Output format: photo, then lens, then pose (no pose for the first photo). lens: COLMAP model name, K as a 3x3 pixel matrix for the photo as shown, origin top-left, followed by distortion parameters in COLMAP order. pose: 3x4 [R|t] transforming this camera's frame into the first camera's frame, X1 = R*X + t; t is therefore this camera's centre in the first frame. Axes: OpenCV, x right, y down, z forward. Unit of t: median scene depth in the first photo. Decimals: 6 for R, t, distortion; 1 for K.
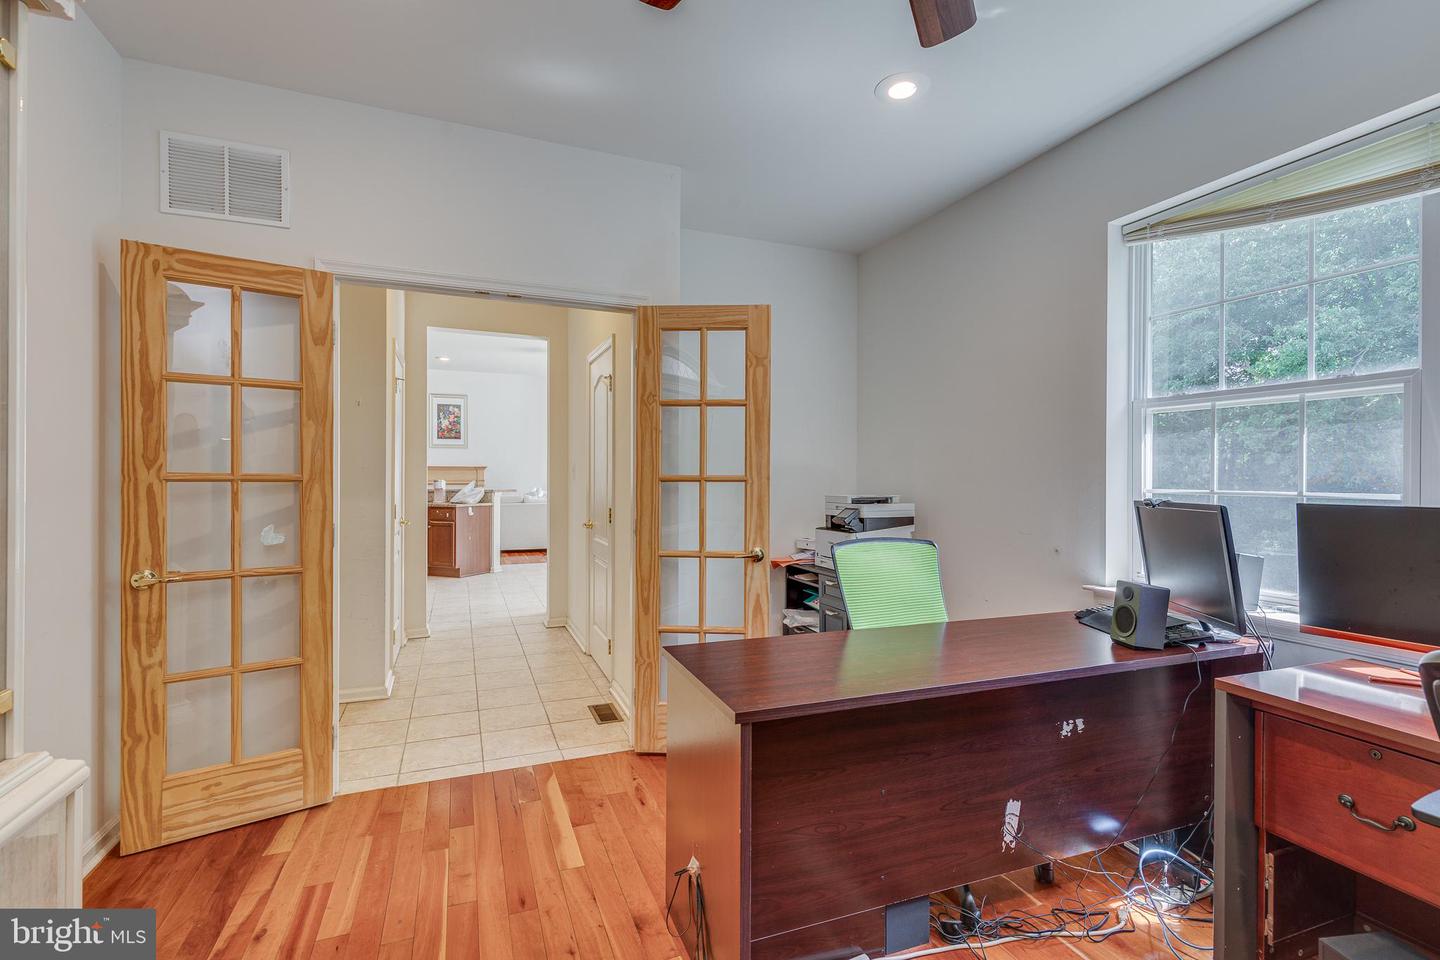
lens RADIAL K [[651.4, 0, 719.9], [0, 651.4, 478.8], [0, 0, 1]] dist [0.008456, -0.001660]
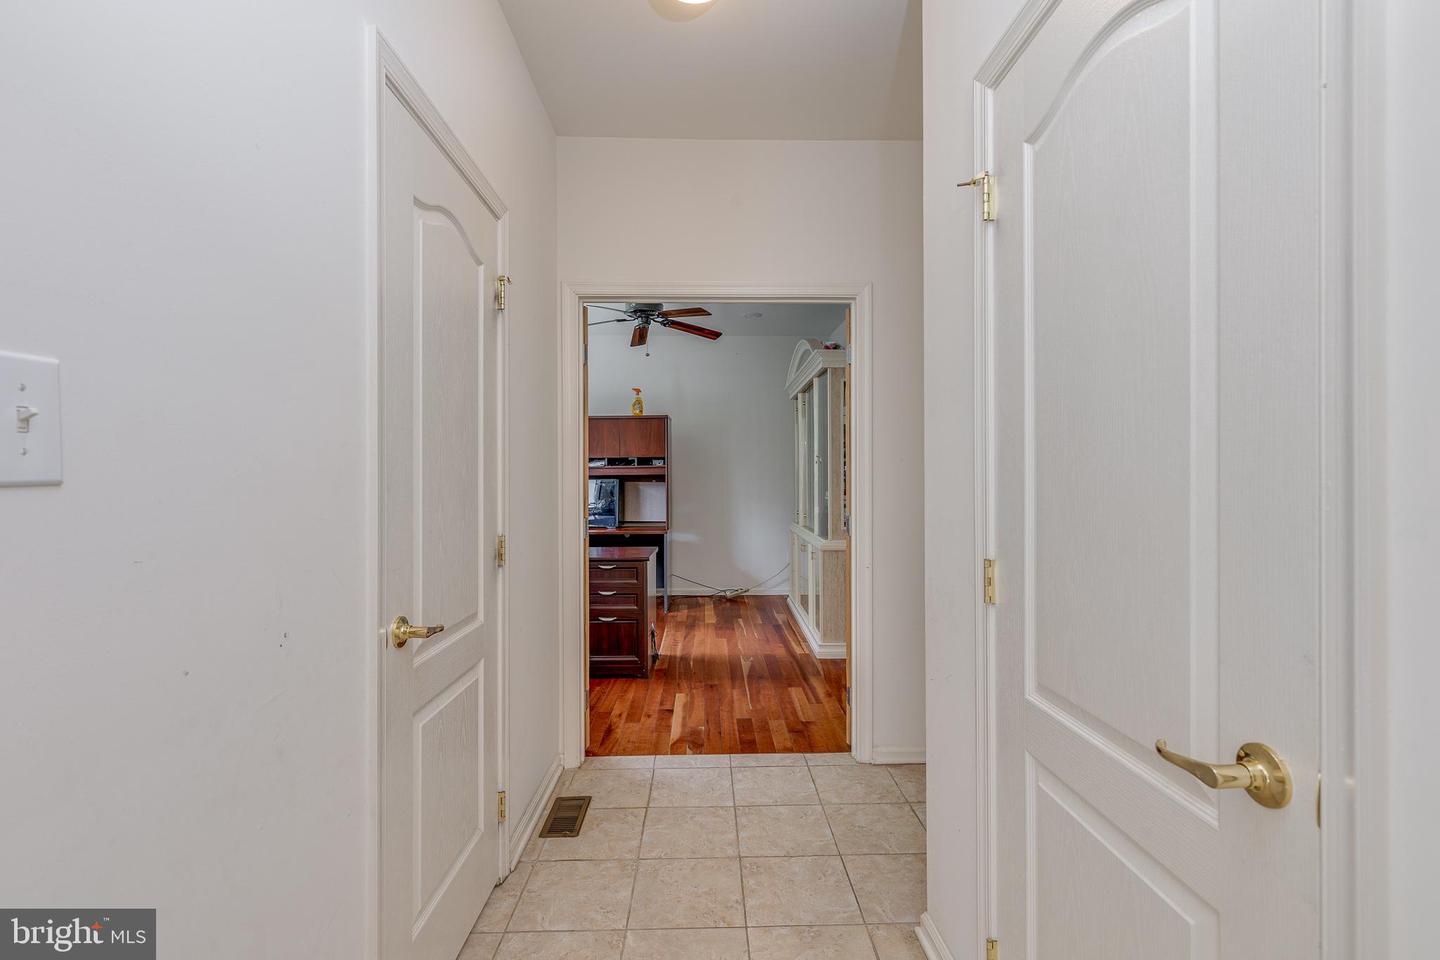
lens RADIAL K [[651.4, 0, 720.6], [0, 651.4, 478.2], [0, 0, 1]] dist [0.008456, -0.001660]
pose [[-0.936836, -0.001740, 0.349764, -0.803925], [0.000252, 0.999984, 0.005649, -0.004679], [-0.349768, 0.005381, -0.936821, 2.238645]]
